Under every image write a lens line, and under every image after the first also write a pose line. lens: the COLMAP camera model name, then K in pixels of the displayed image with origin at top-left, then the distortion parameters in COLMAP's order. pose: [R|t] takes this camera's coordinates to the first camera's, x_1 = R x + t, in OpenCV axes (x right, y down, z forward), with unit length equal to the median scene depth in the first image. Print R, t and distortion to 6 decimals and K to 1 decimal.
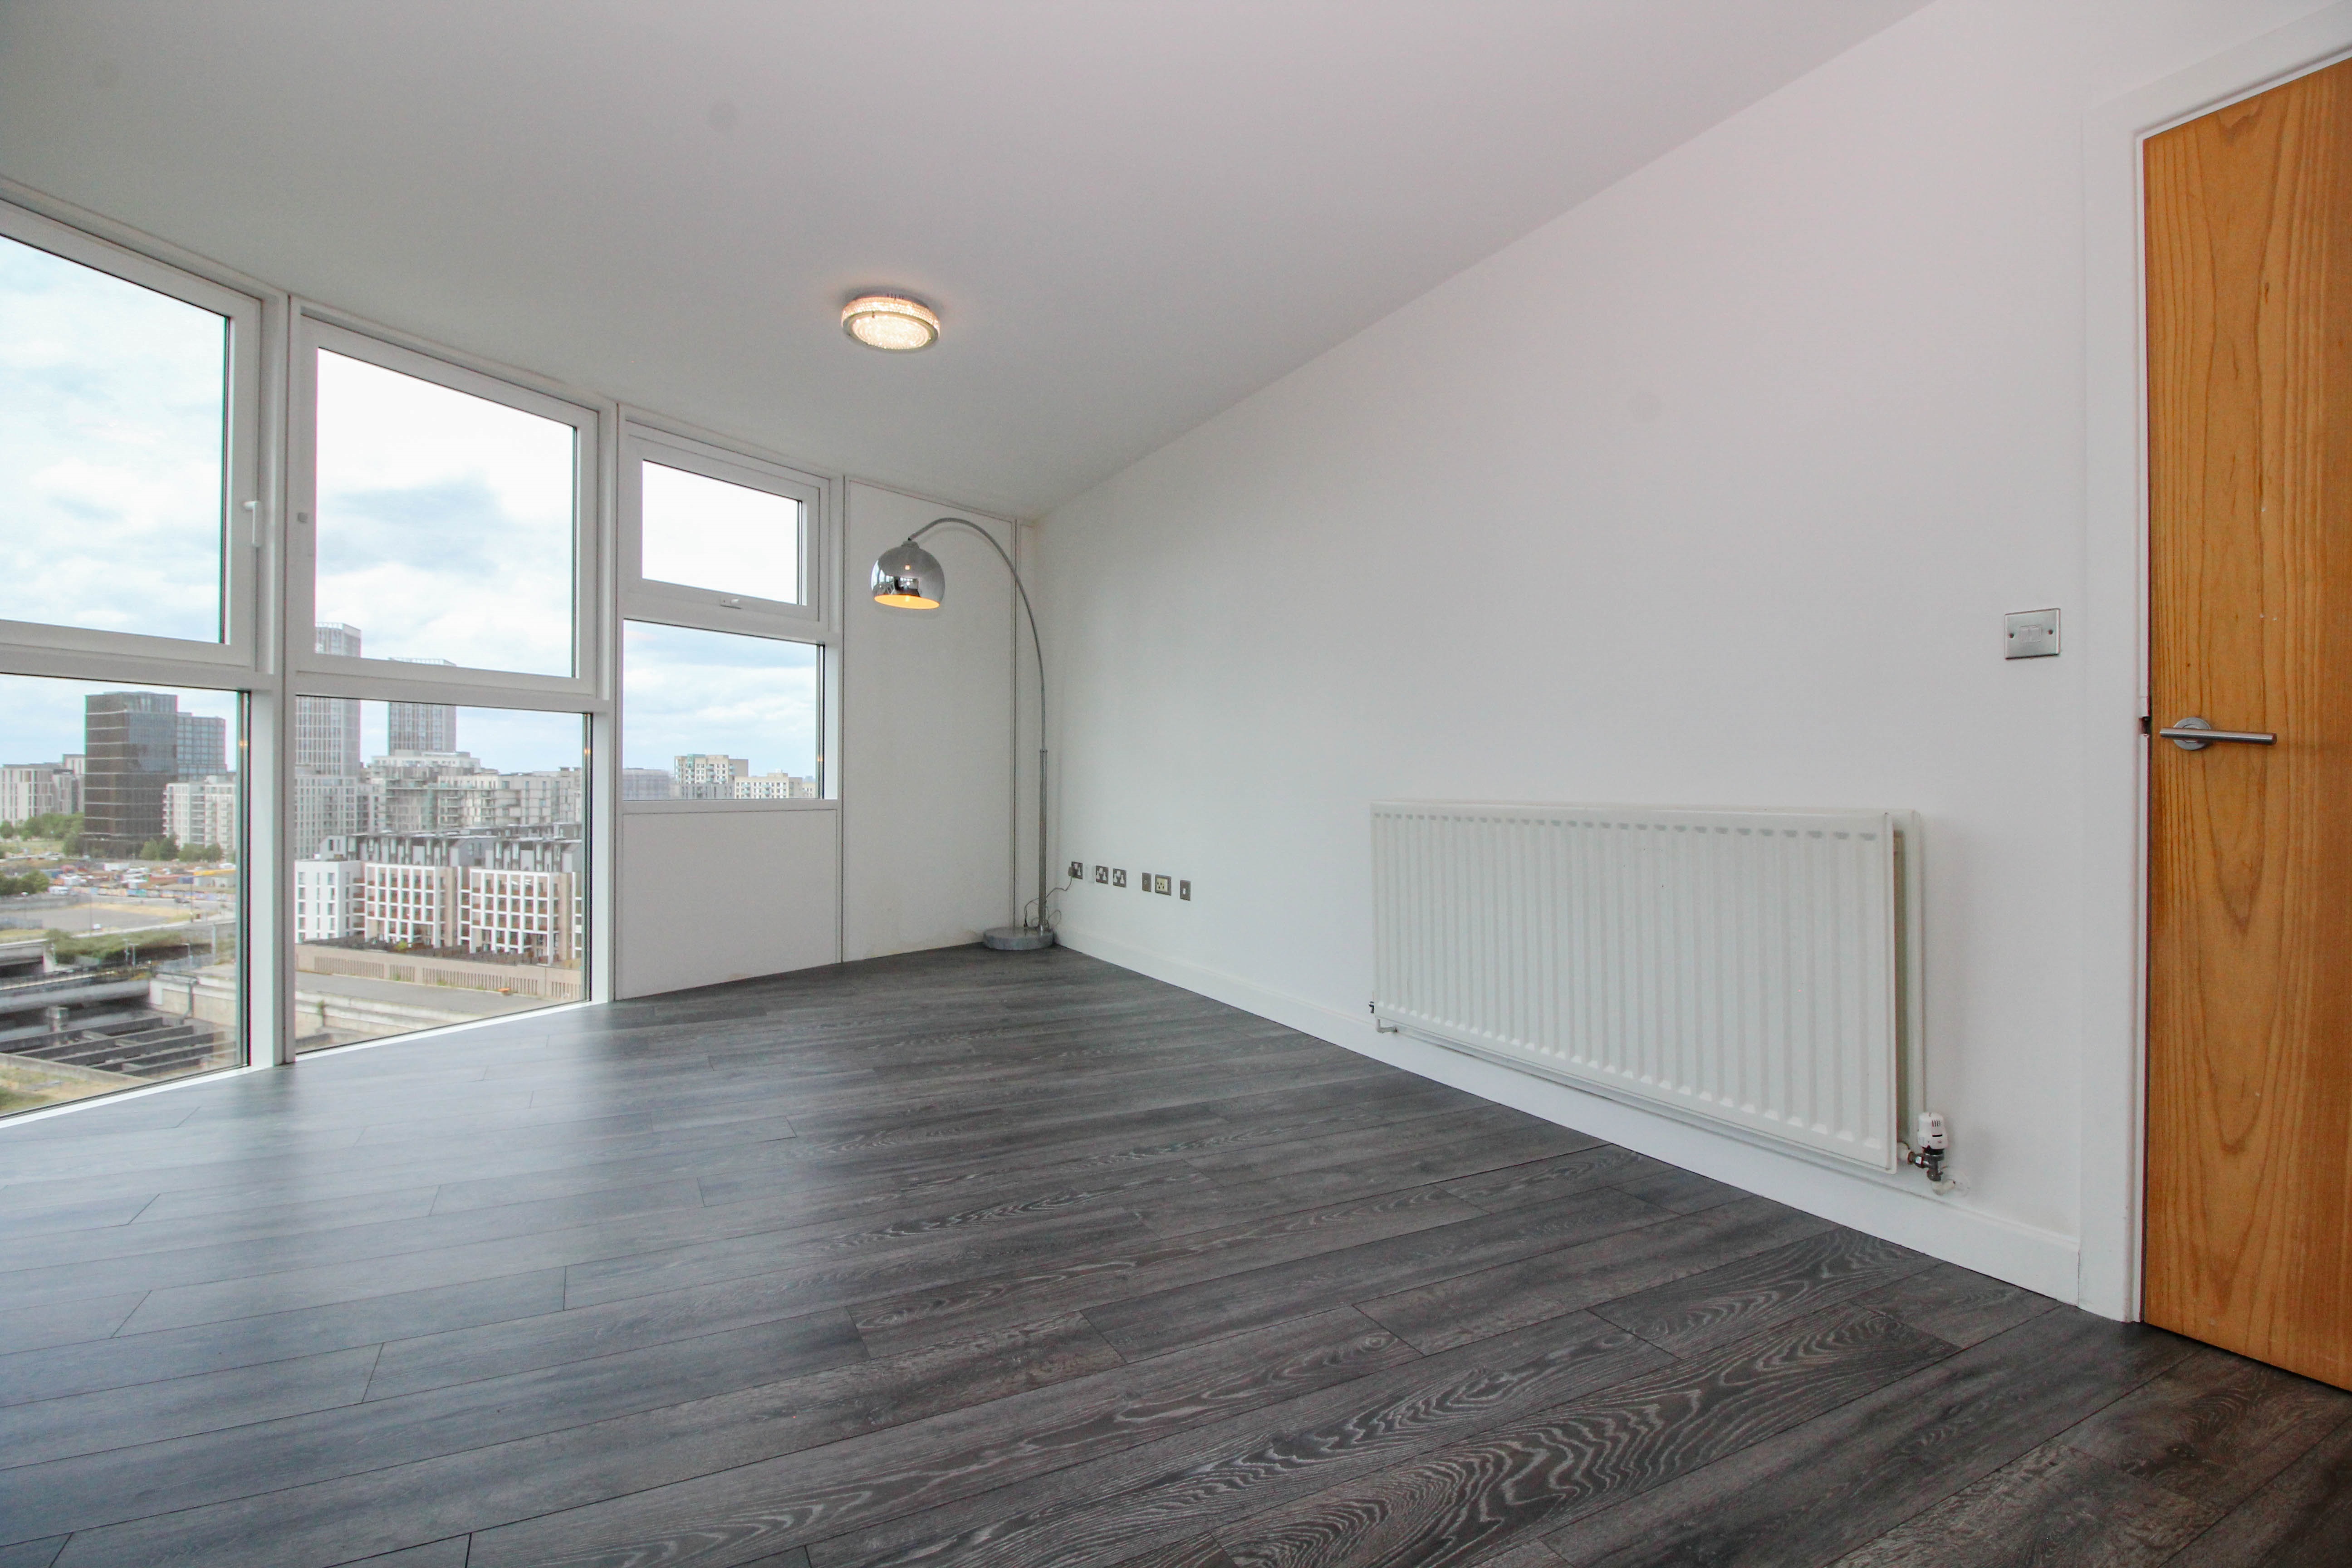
lens RADIAL K [[1090.9, 0, 1165.5], [0, 1090.9, 779.7], [0, 0, 1]] dist [0.001097, -0.015423]
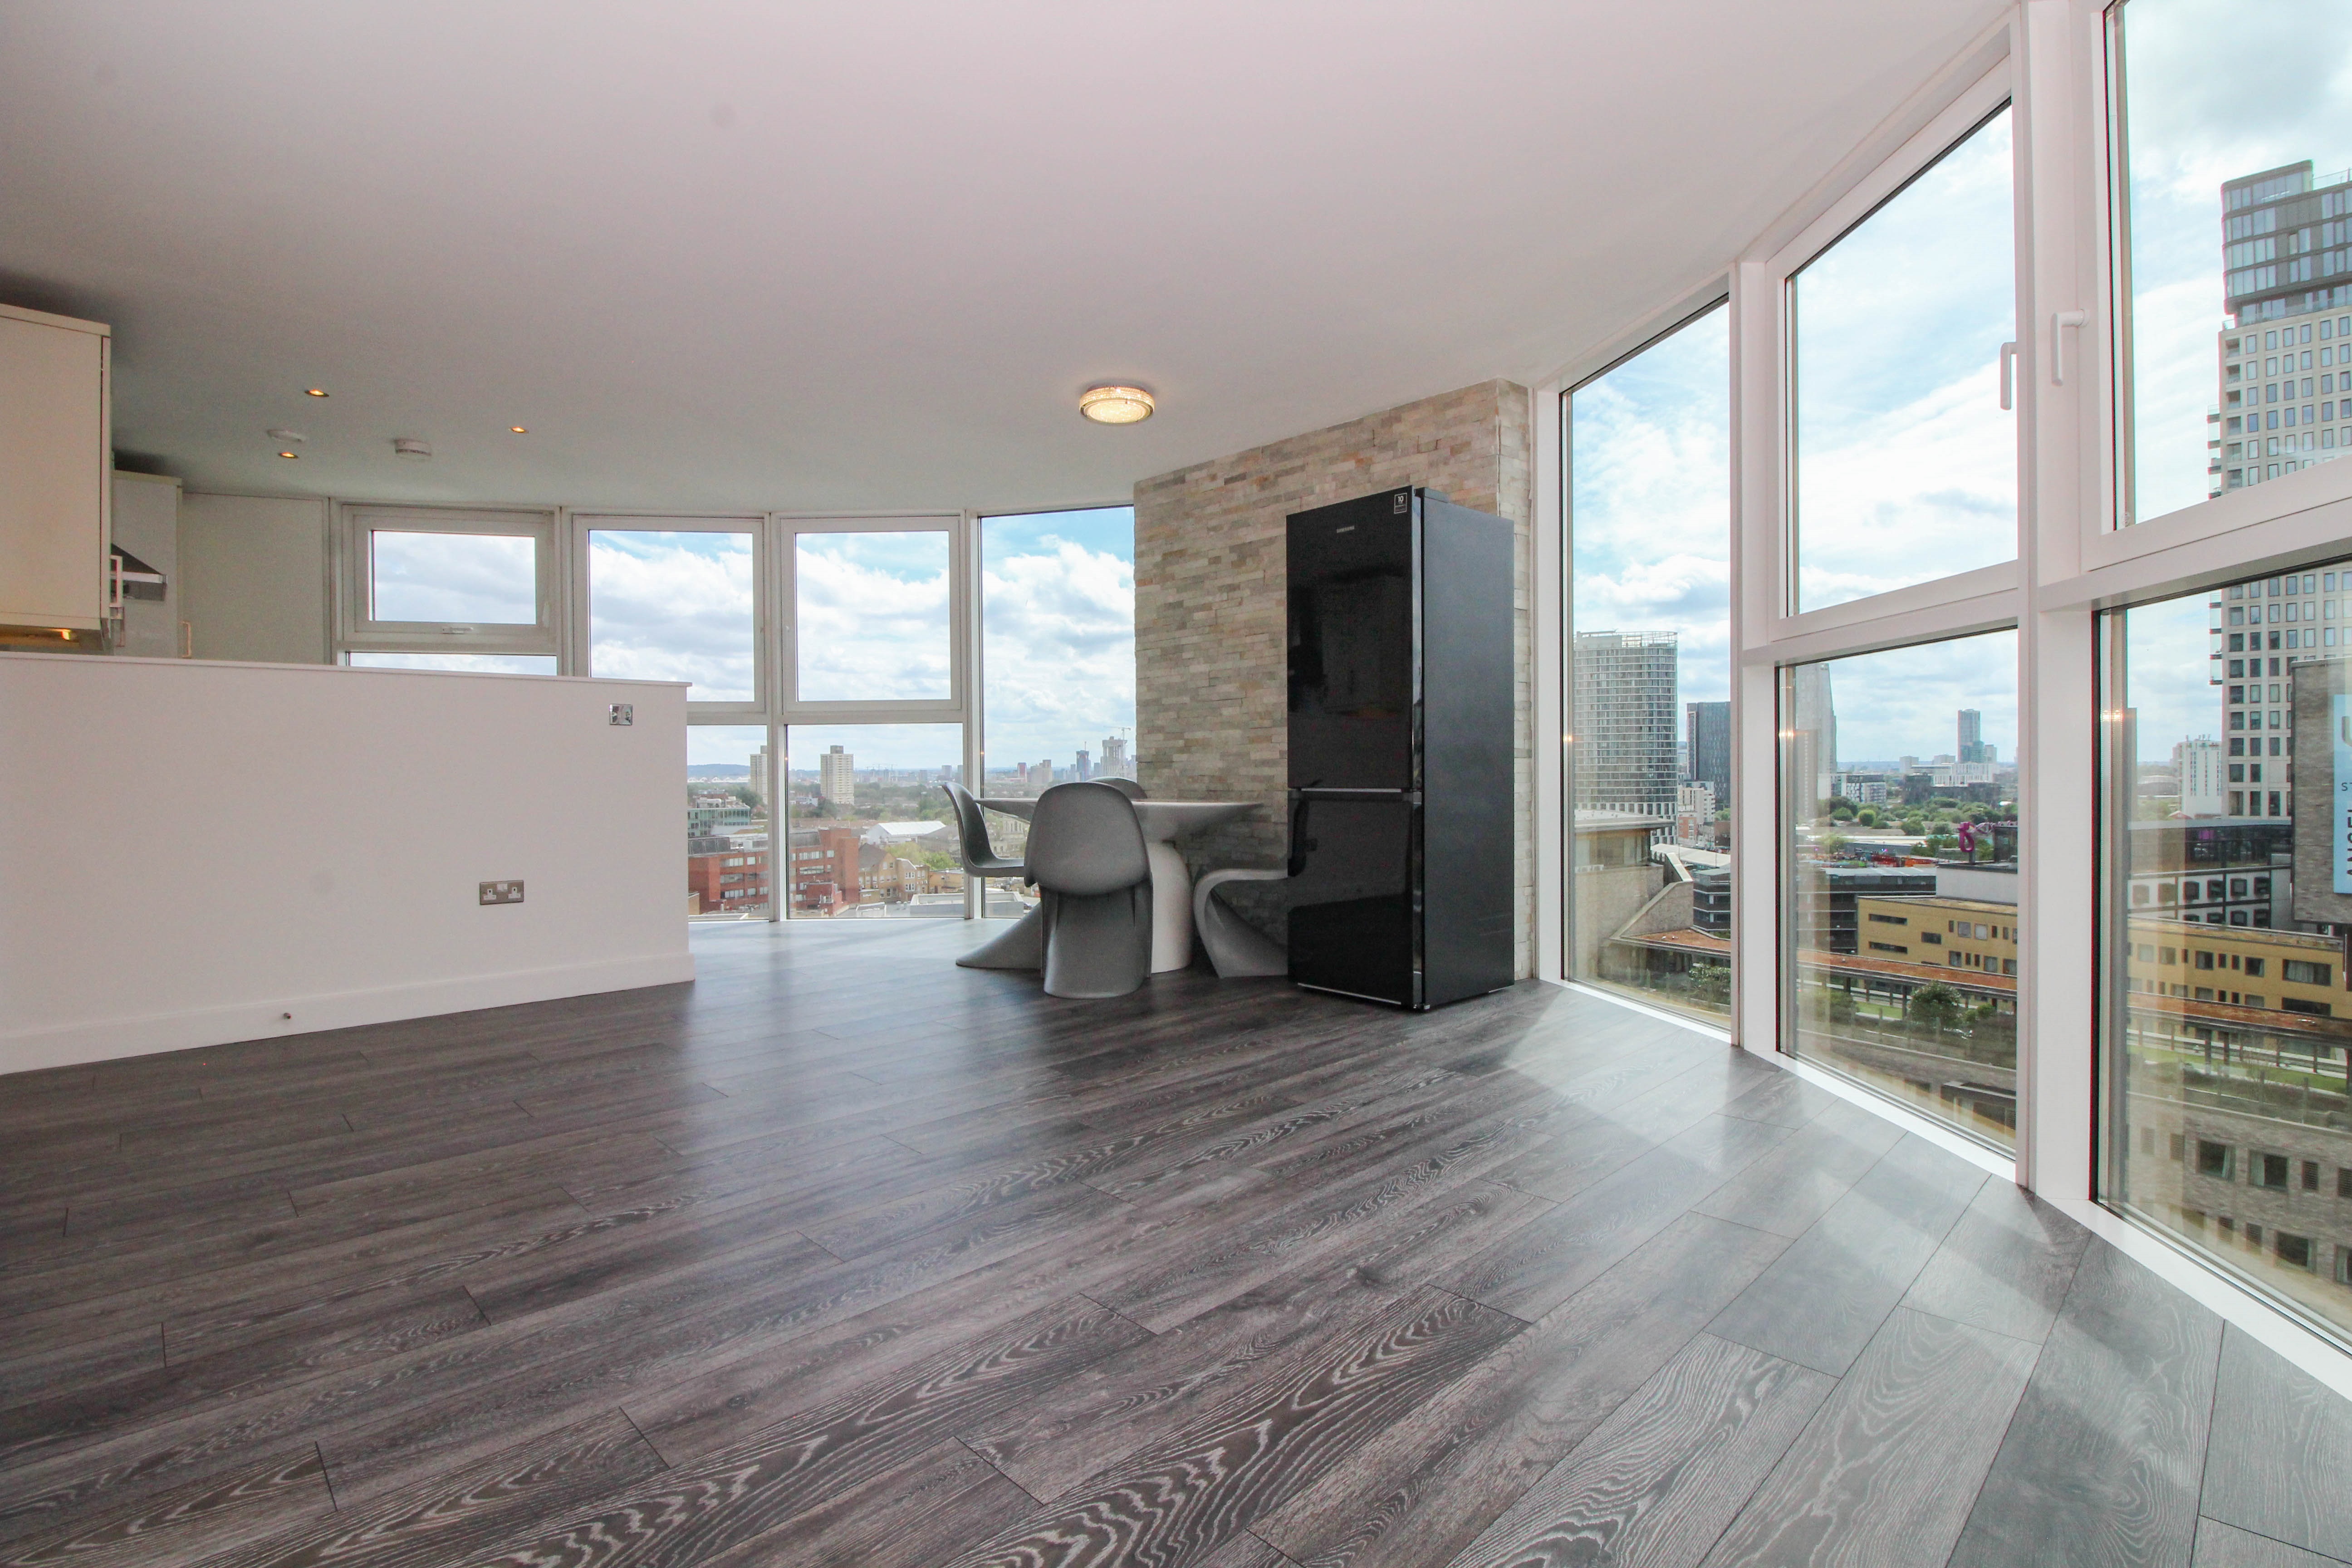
lens RADIAL K [[1090.9, 0, 1165.5], [0, 1090.9, 779.7], [0, 0, 1]] dist [0.001097, -0.015423]
pose [[-0.960605, 0.006829, -0.277834, -0.185703], [0.006539, 0.999977, 0.001971, 0.018386], [0.277841, 0.000076, -0.960627, 1.975110]]
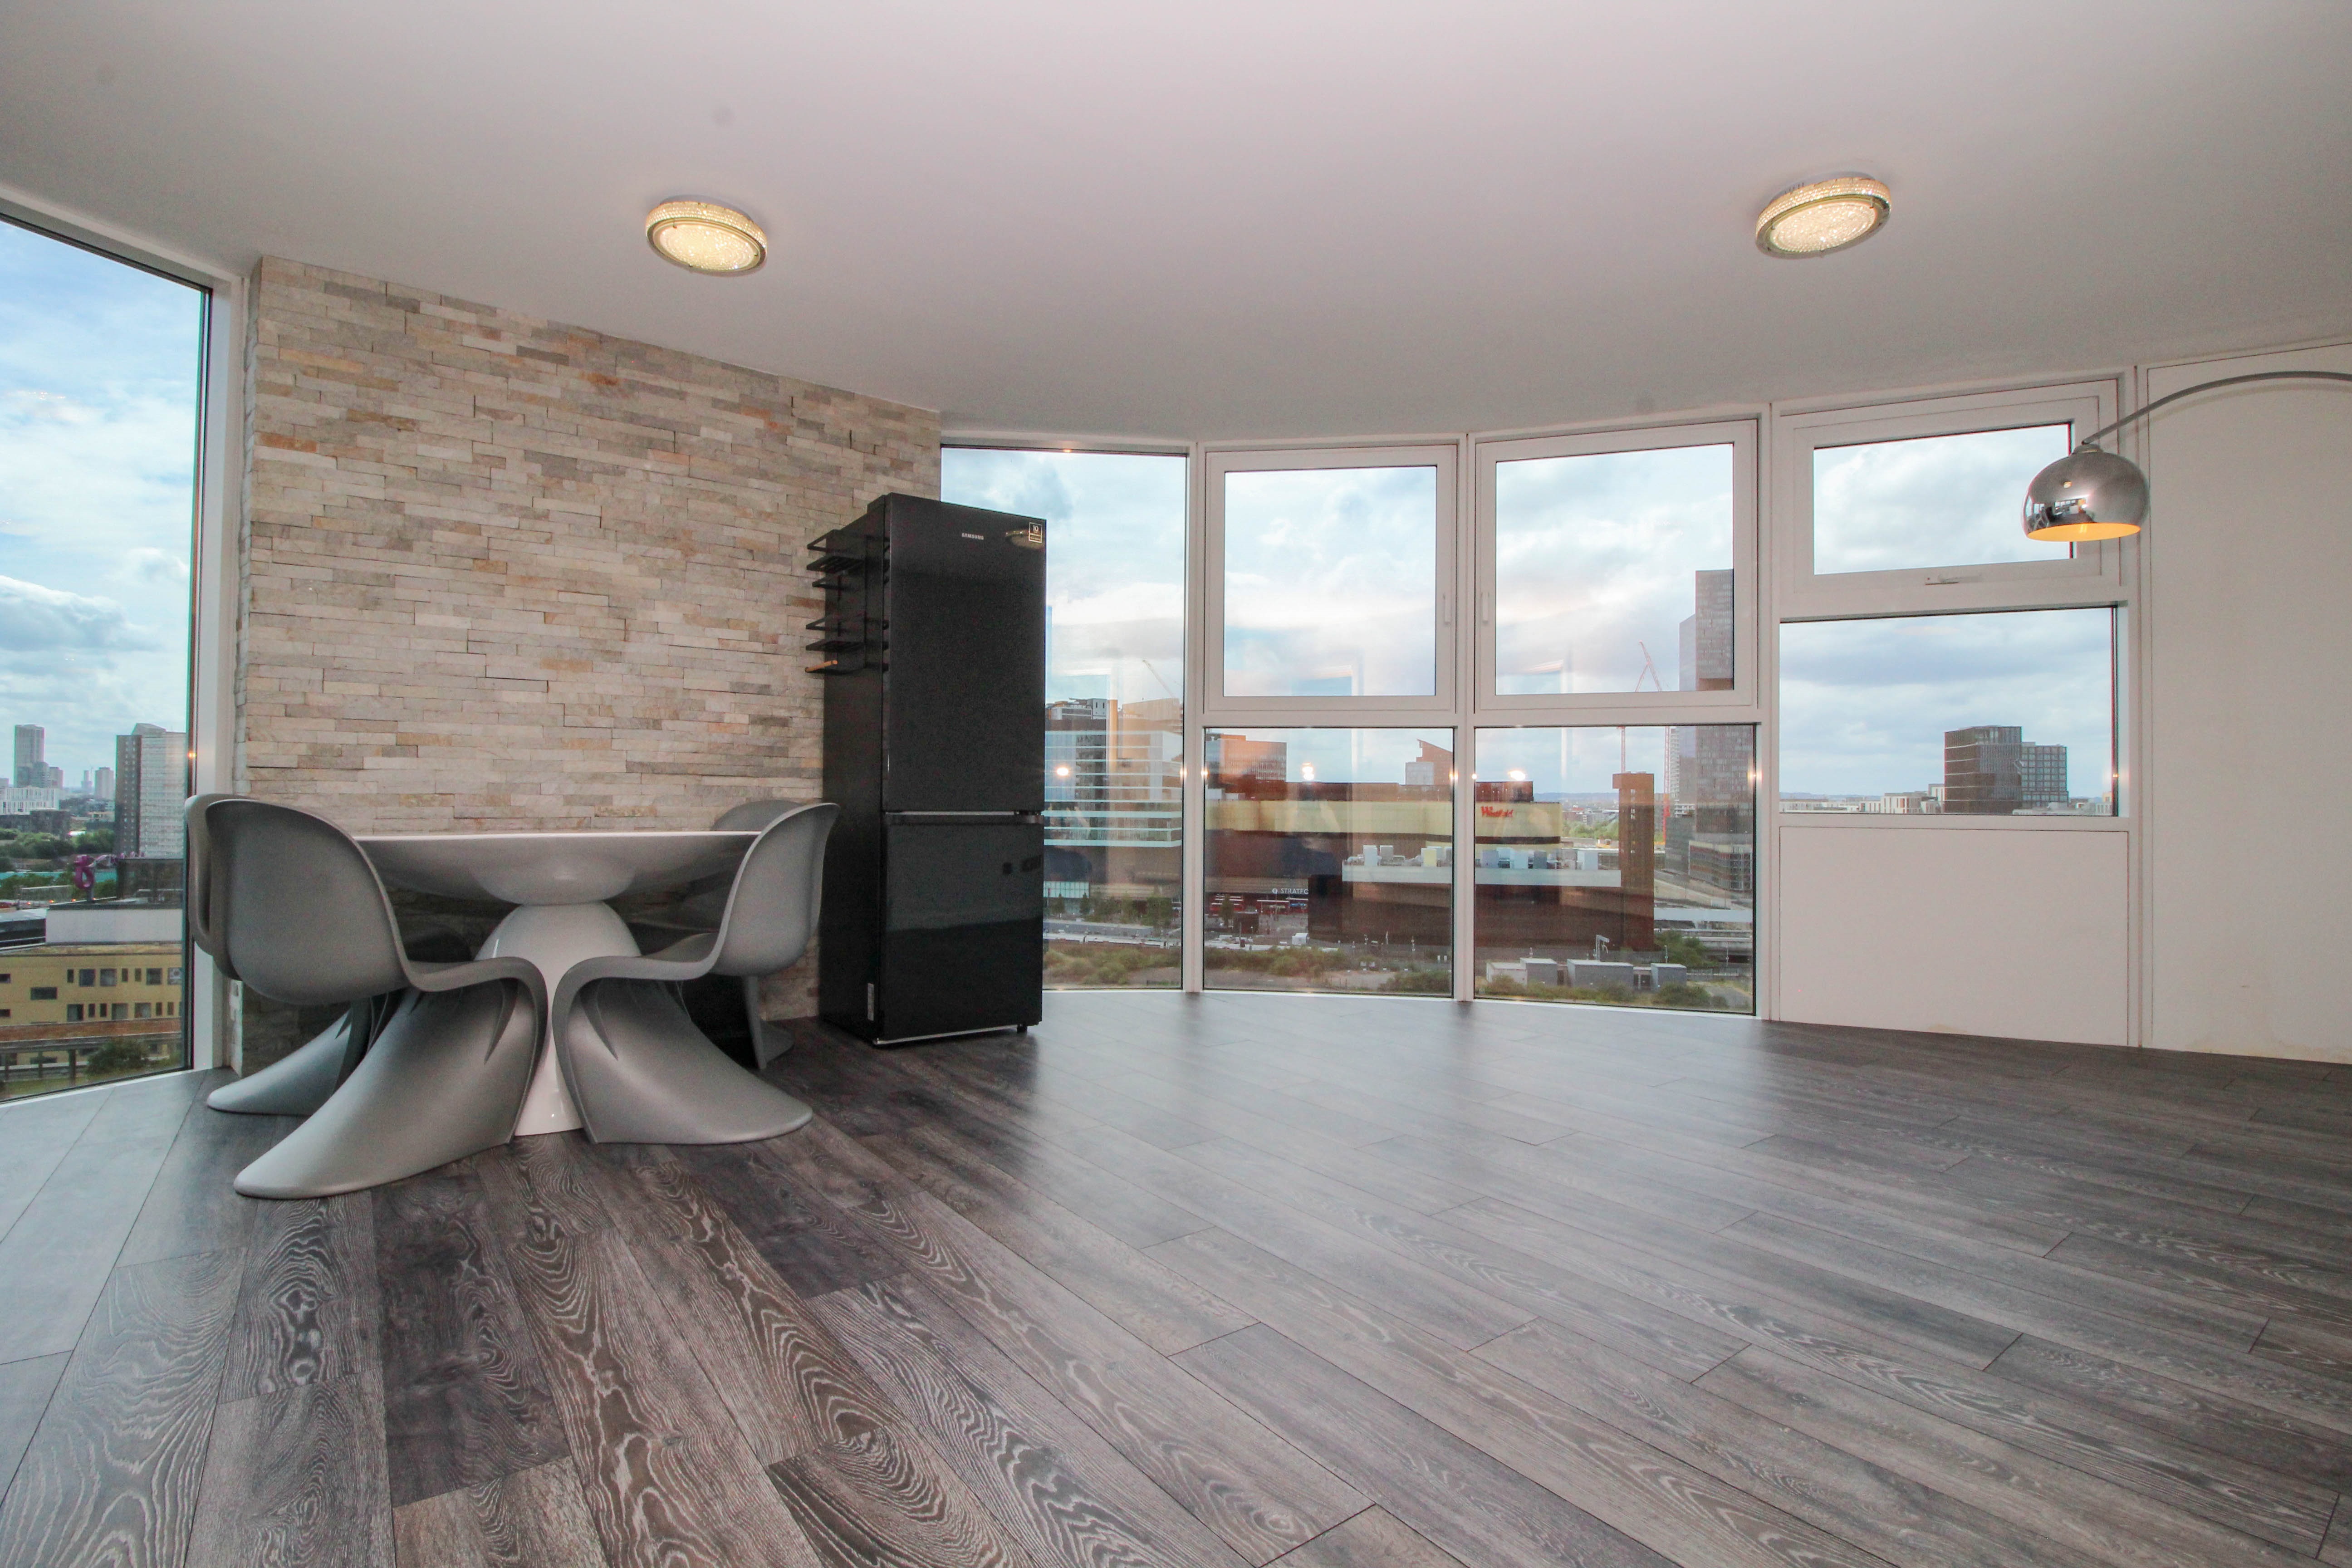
lens RADIAL K [[1090.6, 0, 1176.0], [0, 1090.6, 784.0], [0, 0, 1]] dist [-0.001686, -0.011671]
pose [[0.164089, -0.016405, -0.986309, 0.628806], [-0.003988, 0.999842, -0.017294, 0.022387], [0.986437, 0.006771, 0.163998, 0.558923]]
